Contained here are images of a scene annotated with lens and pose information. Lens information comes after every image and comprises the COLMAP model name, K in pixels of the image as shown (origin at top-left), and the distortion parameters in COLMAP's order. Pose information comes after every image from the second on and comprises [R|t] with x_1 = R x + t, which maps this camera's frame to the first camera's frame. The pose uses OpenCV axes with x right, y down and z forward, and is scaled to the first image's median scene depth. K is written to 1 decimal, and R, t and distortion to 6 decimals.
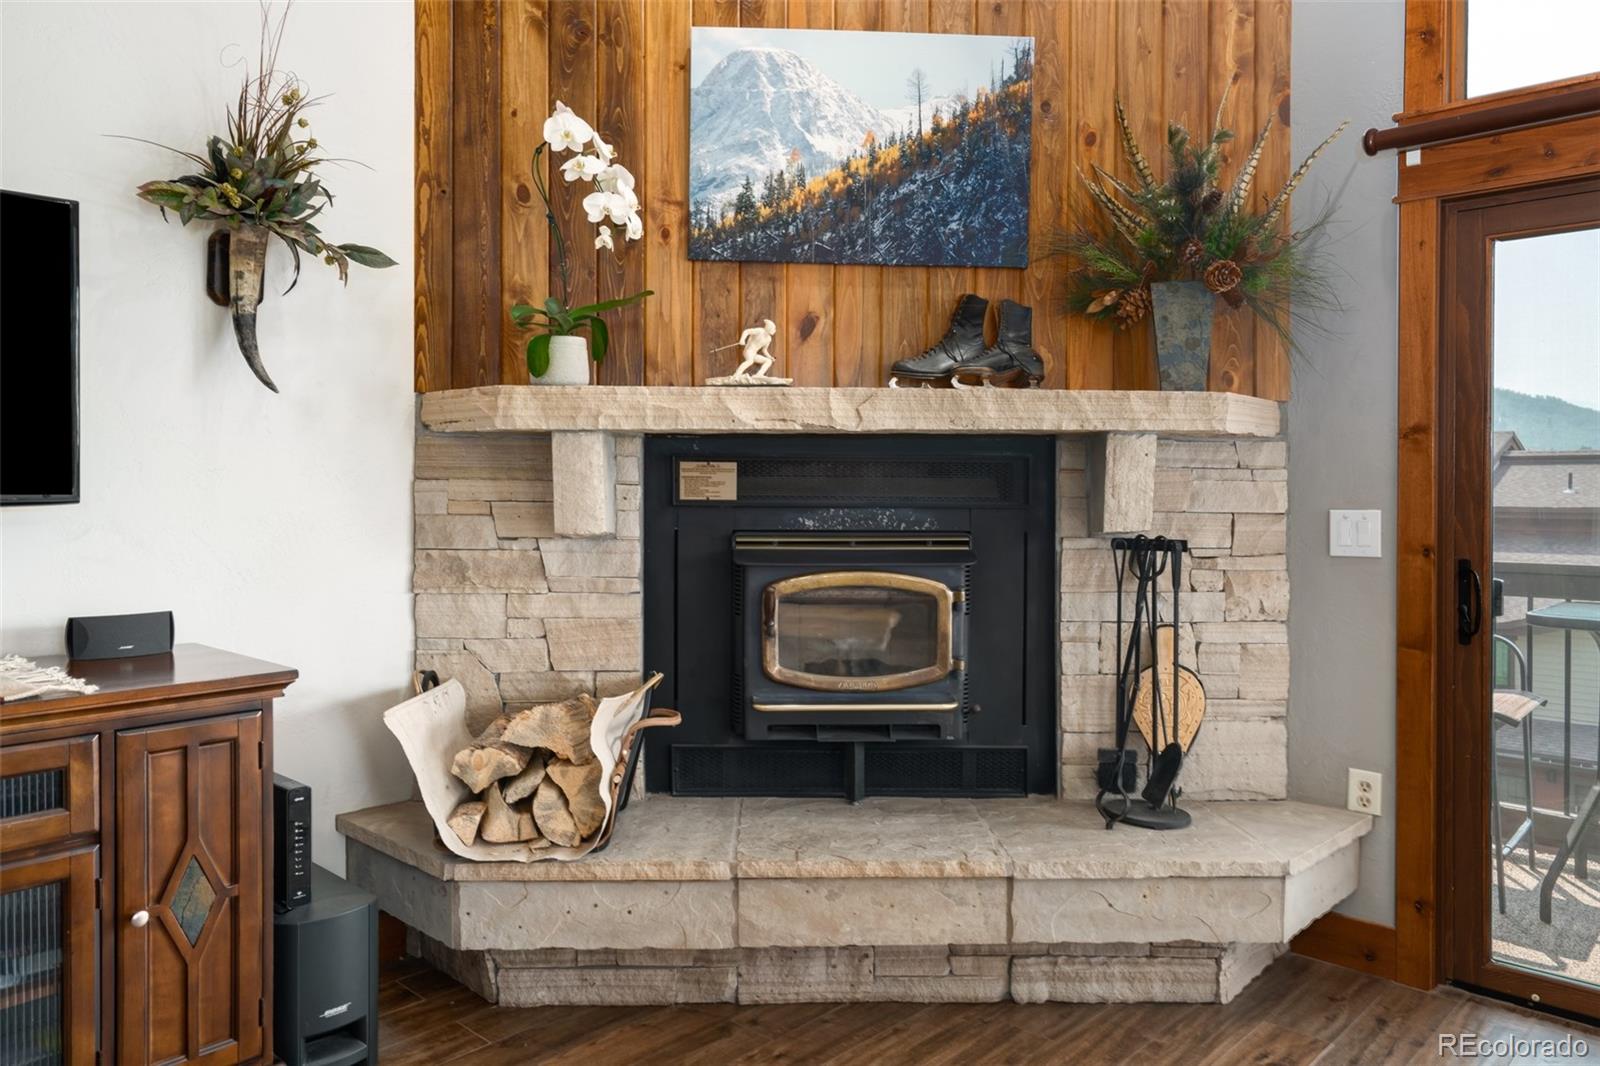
lens RADIAL K [[1100.5, 0, 863.5], [0, 1100.5, 501.7], [0, 0, 1]] dist [0.012166, -0.003203]
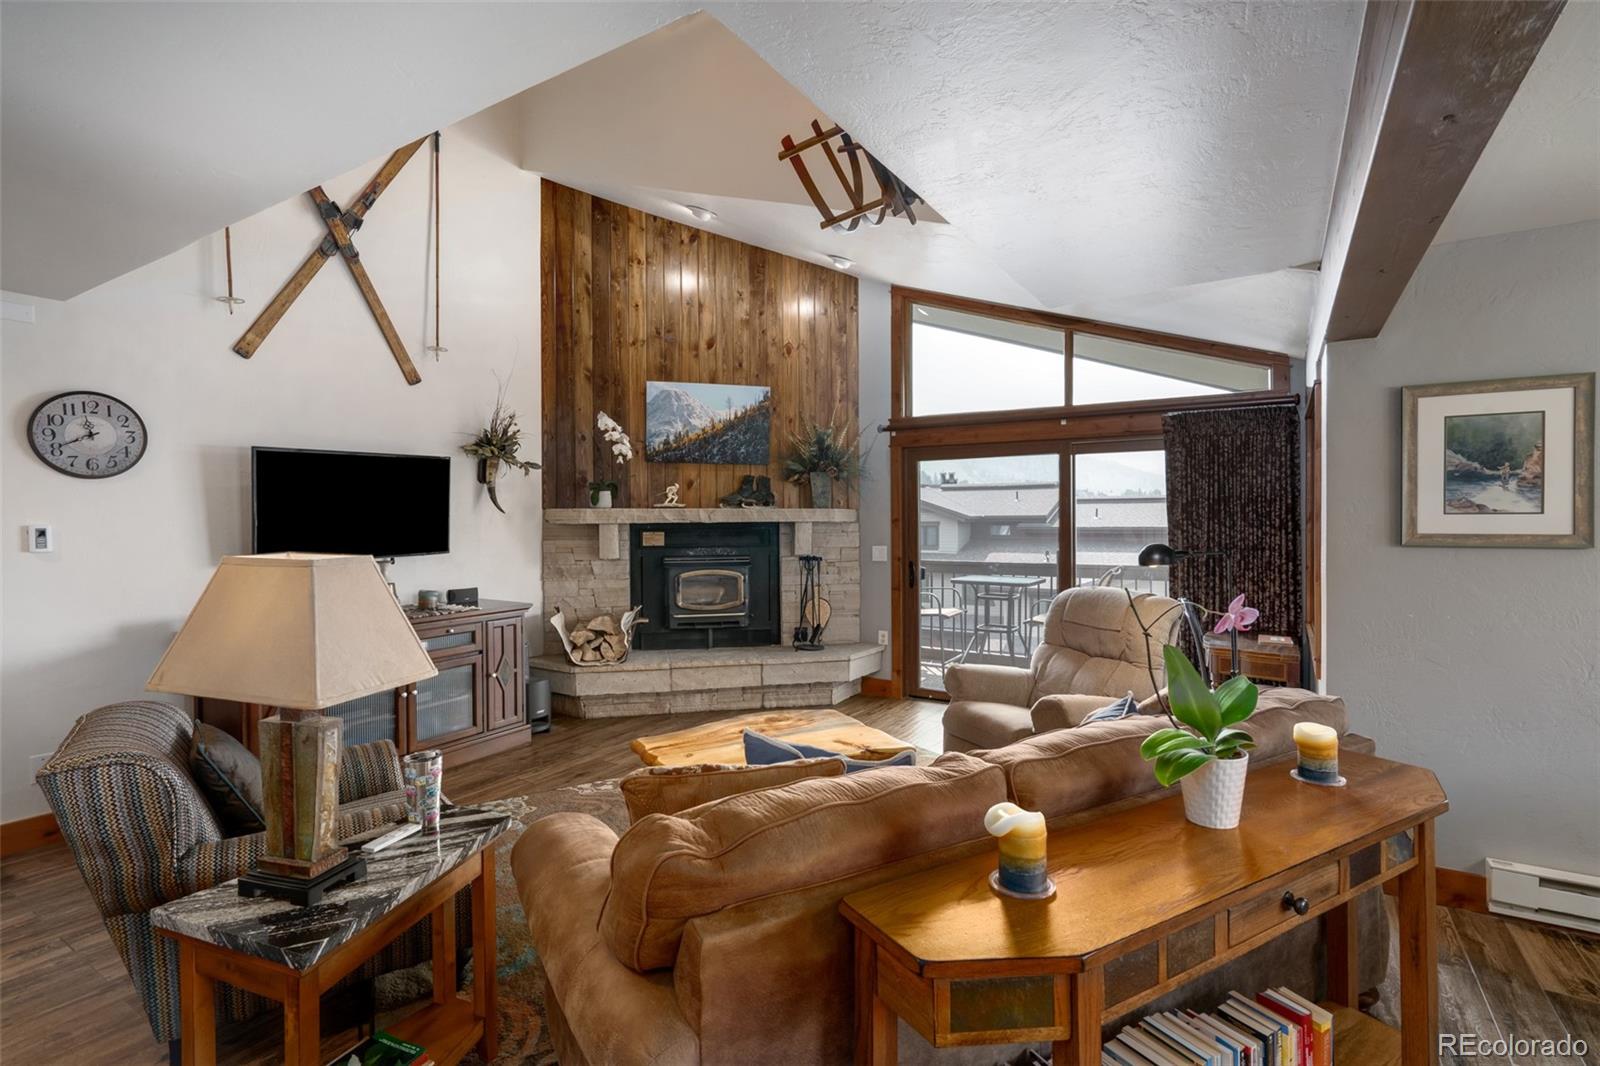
lens RADIAL K [[753.0, 0, 876.1], [0, 753.0, 527.7], [0, 0, 1]] dist [-0.001272, 0.002875]
pose [[0.969616, -0.007981, 0.244500, -0.057744], [0.006359, 0.999952, 0.007422, -0.060767], [-0.244548, -0.005641, 0.969621, -1.053400]]
